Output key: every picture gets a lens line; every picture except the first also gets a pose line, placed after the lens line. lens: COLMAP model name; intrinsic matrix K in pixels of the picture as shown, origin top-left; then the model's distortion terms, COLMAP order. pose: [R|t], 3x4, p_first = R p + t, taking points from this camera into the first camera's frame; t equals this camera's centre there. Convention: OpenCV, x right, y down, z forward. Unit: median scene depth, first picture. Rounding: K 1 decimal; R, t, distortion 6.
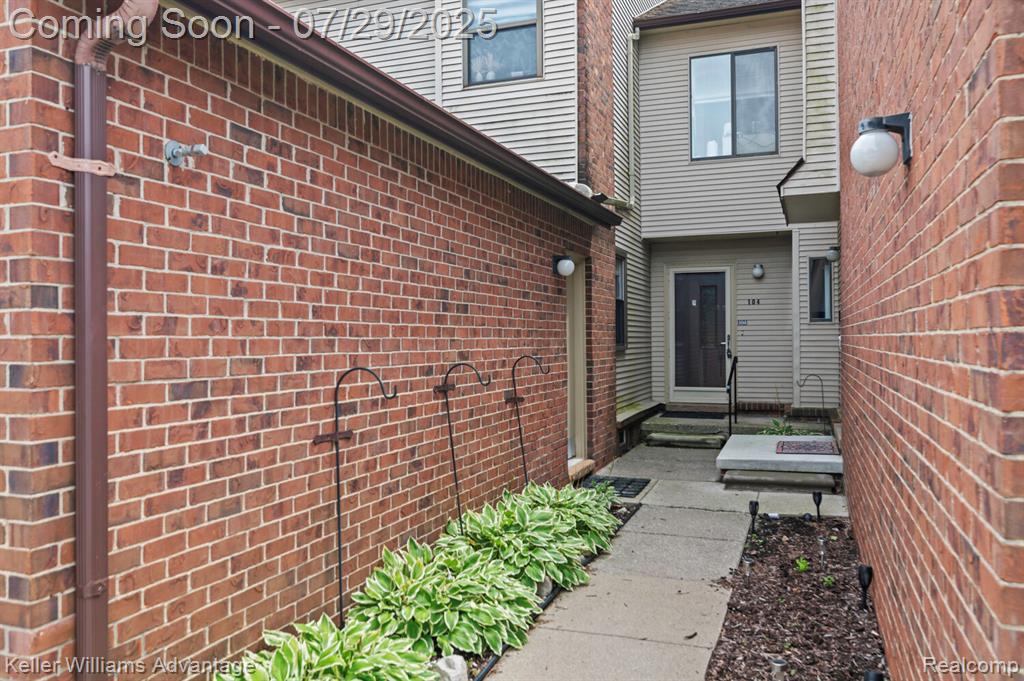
lens RADIAL K [[815.3, 0, 510.5], [0, 815.3, 337.6], [0, 0, 1]] dist [-0.004885, -0.000124]
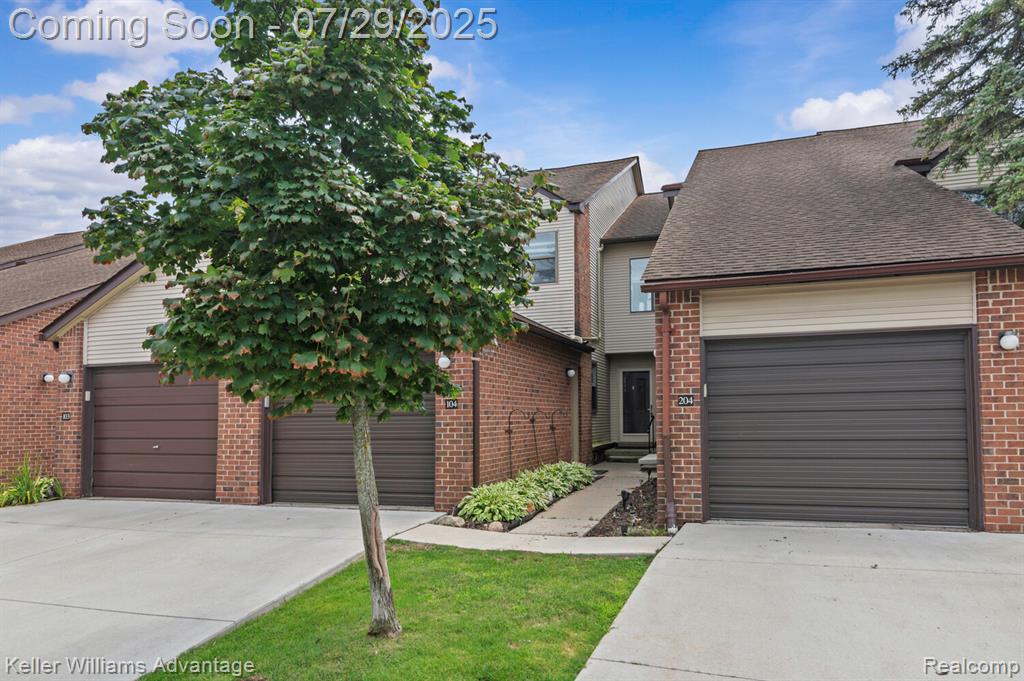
lens RADIAL K [[653.5, 0, 516.7], [0, 653.5, 342.3], [0, 0, 1]] dist [-0.001323, 0.000822]
pose [[0.999669, 0.013453, 0.021936, -0.106030], [-0.011091, 0.994467, -0.104458, 0.017697], [-0.023220, 0.104180, 0.994287, -0.695829]]
